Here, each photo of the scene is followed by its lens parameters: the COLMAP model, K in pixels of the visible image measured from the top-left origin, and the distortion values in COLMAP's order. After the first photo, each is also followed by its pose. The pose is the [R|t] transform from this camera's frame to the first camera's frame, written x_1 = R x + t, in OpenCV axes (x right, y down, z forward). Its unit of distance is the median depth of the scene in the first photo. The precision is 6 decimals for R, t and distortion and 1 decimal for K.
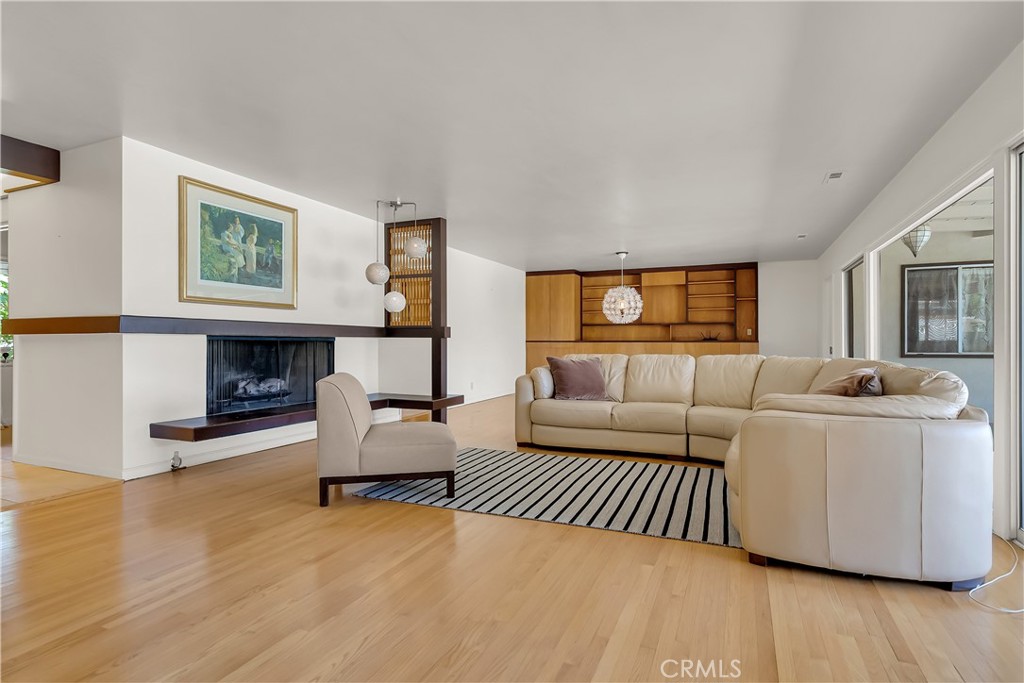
lens RADIAL K [[514.4, 0, 509.4], [0, 514.4, 340.9], [0, 0, 1]] dist [0.004892, 0.001103]
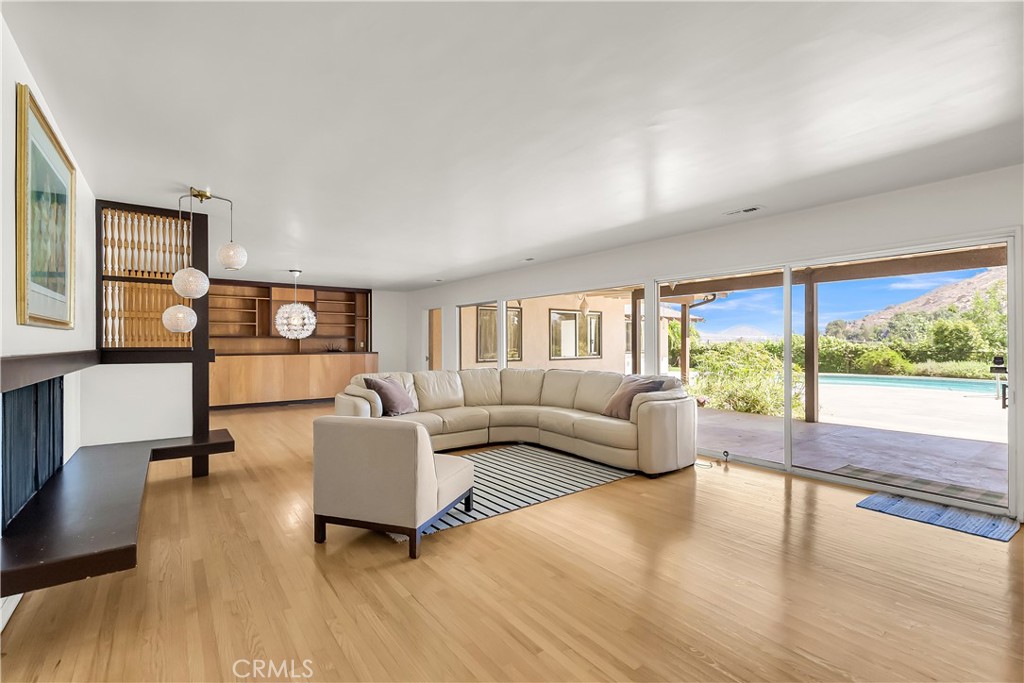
lens RADIAL K [[463.6, 0, 509.4], [0, 463.6, 343.0], [0, 0, 1]] dist [0.001372, 0.000138]
pose [[0.501658, -0.001322, 0.865065, -0.733969], [-0.001856, 0.999995, 0.002604, -0.055794], [-0.865064, -0.002912, 0.501653, 0.307110]]
